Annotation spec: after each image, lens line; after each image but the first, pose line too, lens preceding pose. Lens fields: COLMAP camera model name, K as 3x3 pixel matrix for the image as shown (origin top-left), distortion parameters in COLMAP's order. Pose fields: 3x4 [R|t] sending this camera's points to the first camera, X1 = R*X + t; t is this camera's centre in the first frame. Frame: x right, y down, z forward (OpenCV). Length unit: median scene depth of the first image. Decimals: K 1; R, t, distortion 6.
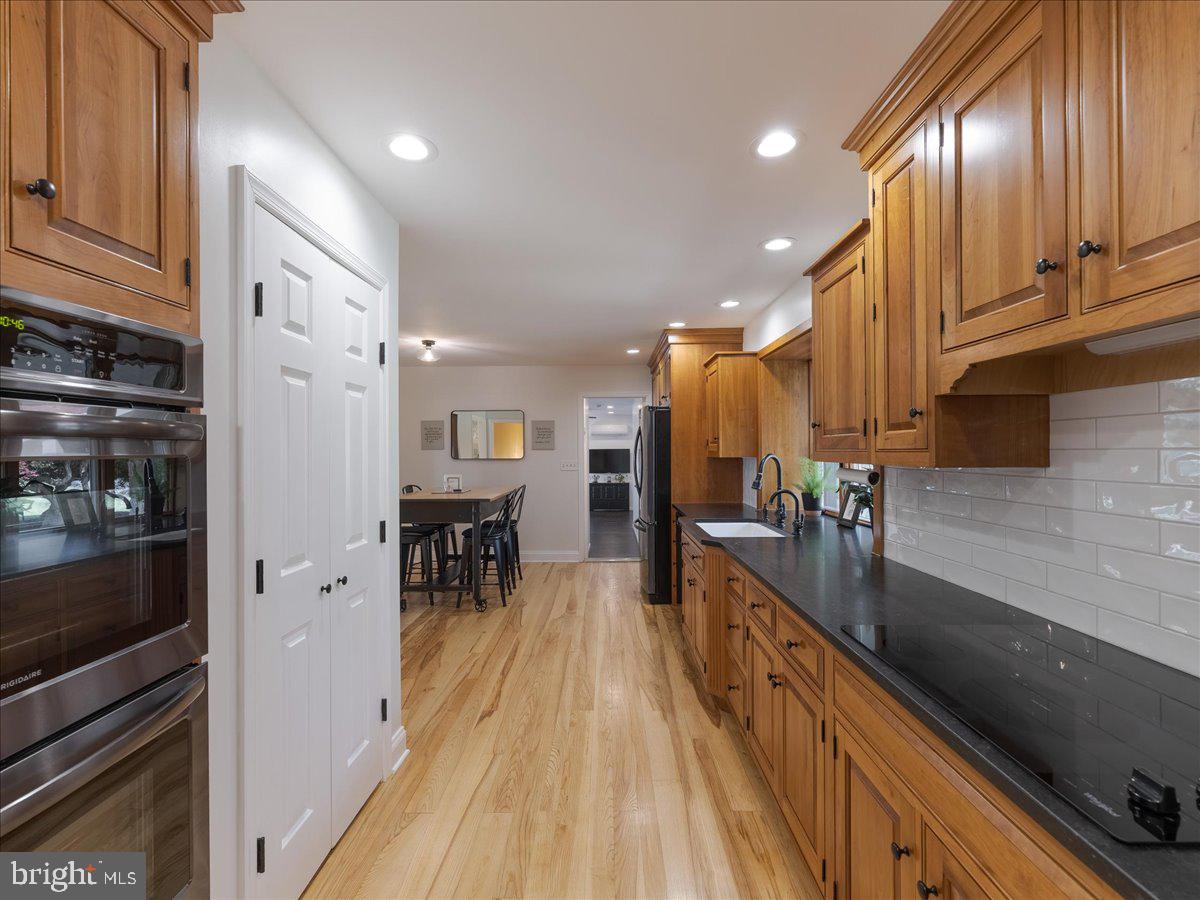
lens RADIAL K [[549.4, 0, 604.8], [0, 549.4, 452.7], [0, 0, 1]] dist [-0.002275, -0.000808]
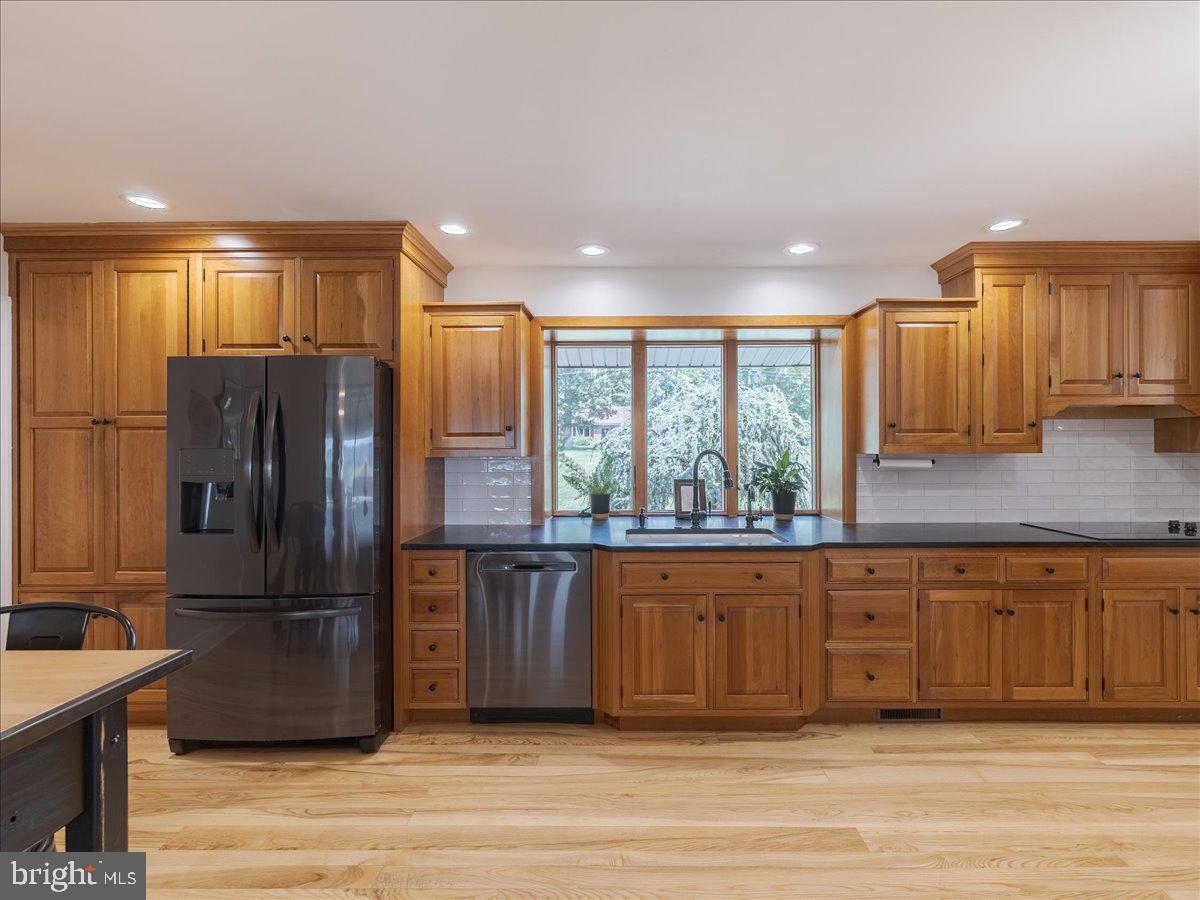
lens RADIAL K [[549.4, 0, 607.1], [0, 549.4, 448.2], [0, 0, 1]] dist [-0.002275, -0.000808]
pose [[-0.004219, 0.010339, 0.999938, -0.720491], [0.008081, 0.999914, -0.010305, 0.009719], [-0.999958, 0.008037, -0.004302, 1.355853]]
